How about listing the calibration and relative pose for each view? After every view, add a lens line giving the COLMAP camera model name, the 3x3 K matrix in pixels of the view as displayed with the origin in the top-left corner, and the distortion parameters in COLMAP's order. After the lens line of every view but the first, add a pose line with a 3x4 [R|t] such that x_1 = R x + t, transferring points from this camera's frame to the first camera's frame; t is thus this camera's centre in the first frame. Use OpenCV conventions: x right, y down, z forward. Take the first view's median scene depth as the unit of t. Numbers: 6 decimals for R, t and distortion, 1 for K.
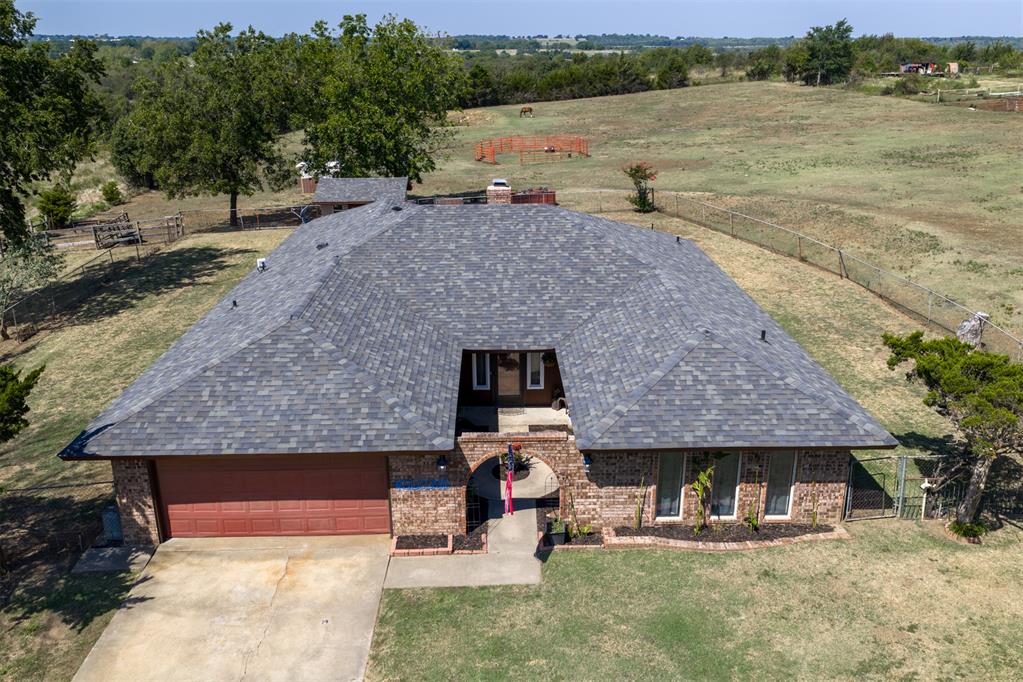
lens RADIAL K [[848.1, 0, 515.3], [0, 848.1, 343.3], [0, 0, 1]] dist [0.019588, -0.033525]
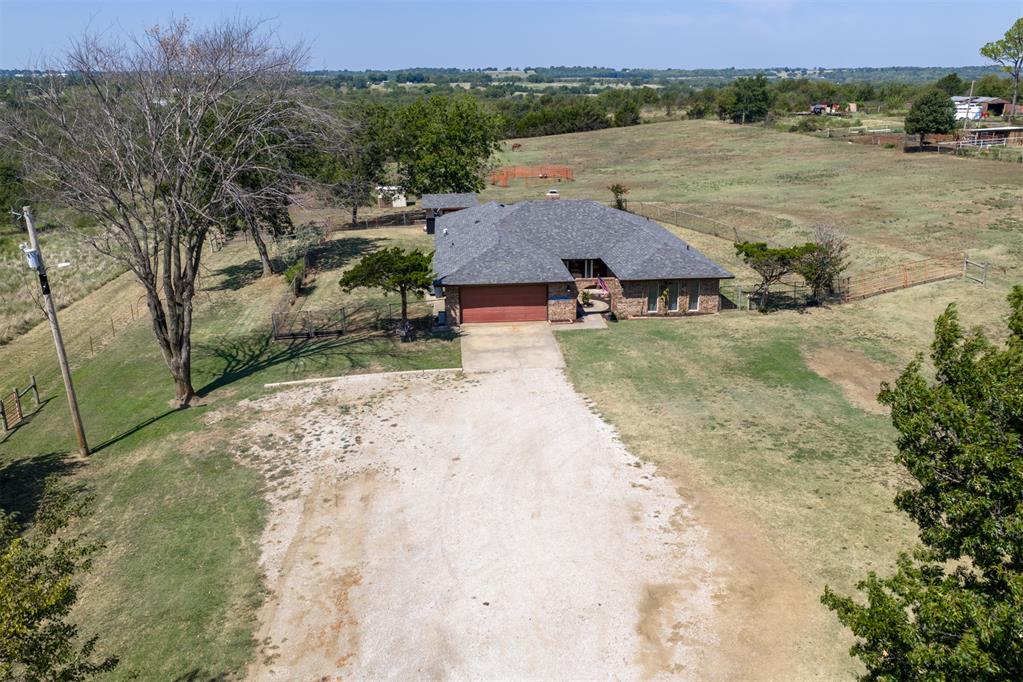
lens RADIAL K [[848.1, 0, 515.3], [0, 848.1, 343.3], [0, 0, 1]] dist [0.019588, -0.033525]
pose [[0.998313, -0.022870, 0.053375, -0.105048], [0.024633, 0.999165, -0.032610, 0.103460], [-0.052585, 0.033869, 0.998042, -0.433640]]
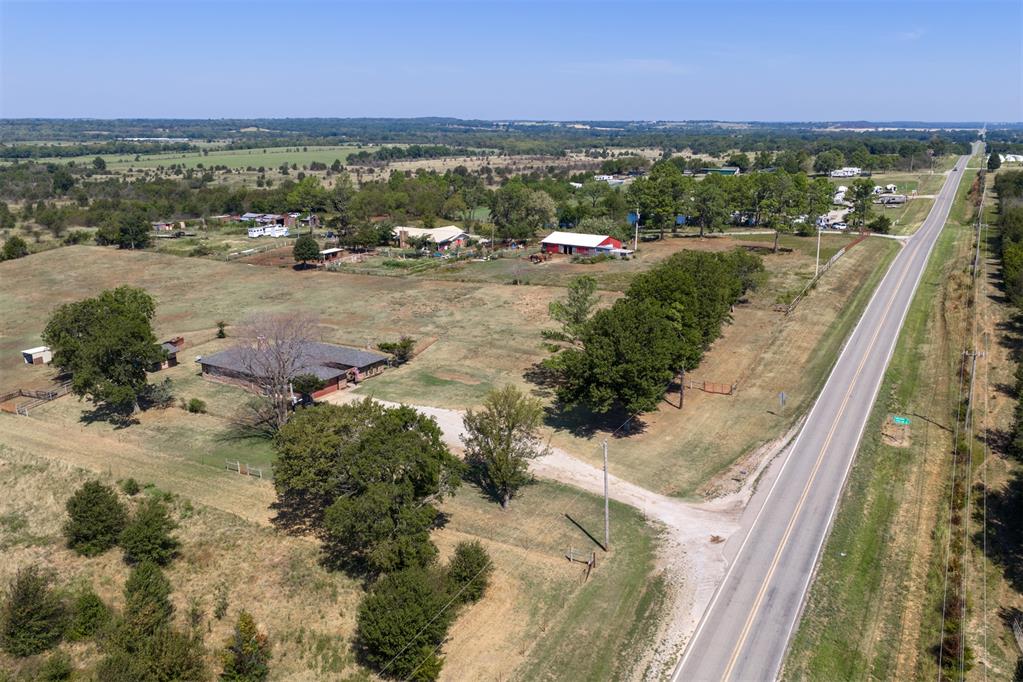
lens RADIAL K [[848.1, 0, 515.3], [0, 848.1, 343.3], [0, 0, 1]] dist [0.019588, -0.033525]
pose [[0.543141, -0.214488, 0.811783, -1.260705], [0.280312, 0.957673, 0.065486, -0.043485], [-0.791469, 0.191984, 0.580275, -1.070976]]
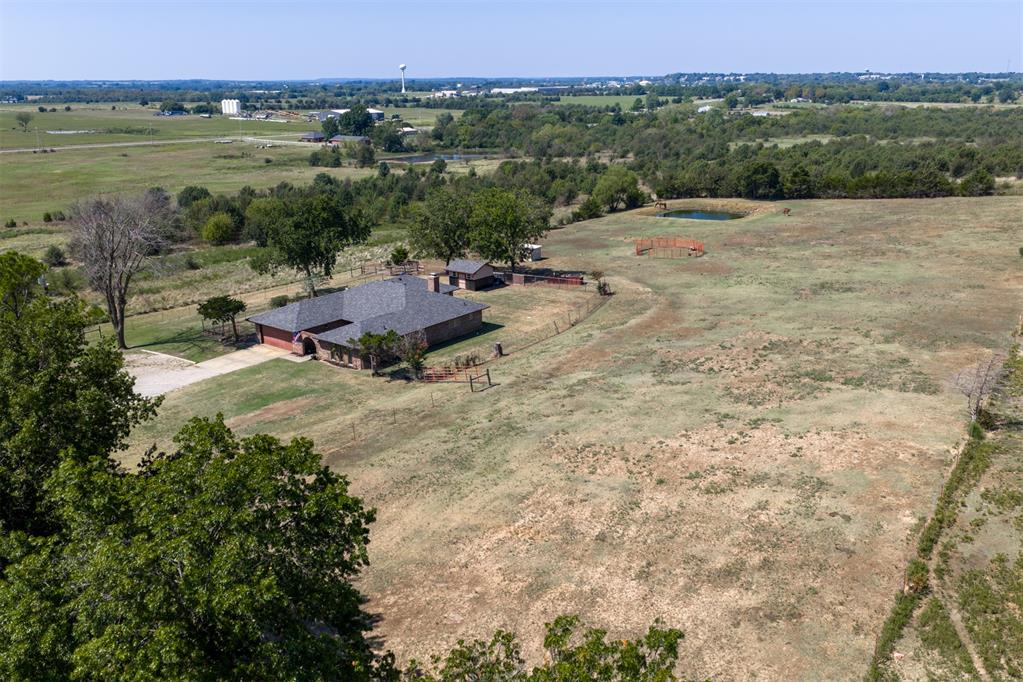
lens RADIAL K [[848.1, 0, 515.3], [0, 848.1, 343.3], [0, 0, 1]] dist [0.019588, -0.033525]
pose [[0.778398, 0.183804, -0.600260, 0.949428], [-0.204399, 0.978280, 0.034498, -0.058572], [0.593563, 0.095839, 0.799061, -0.522294]]
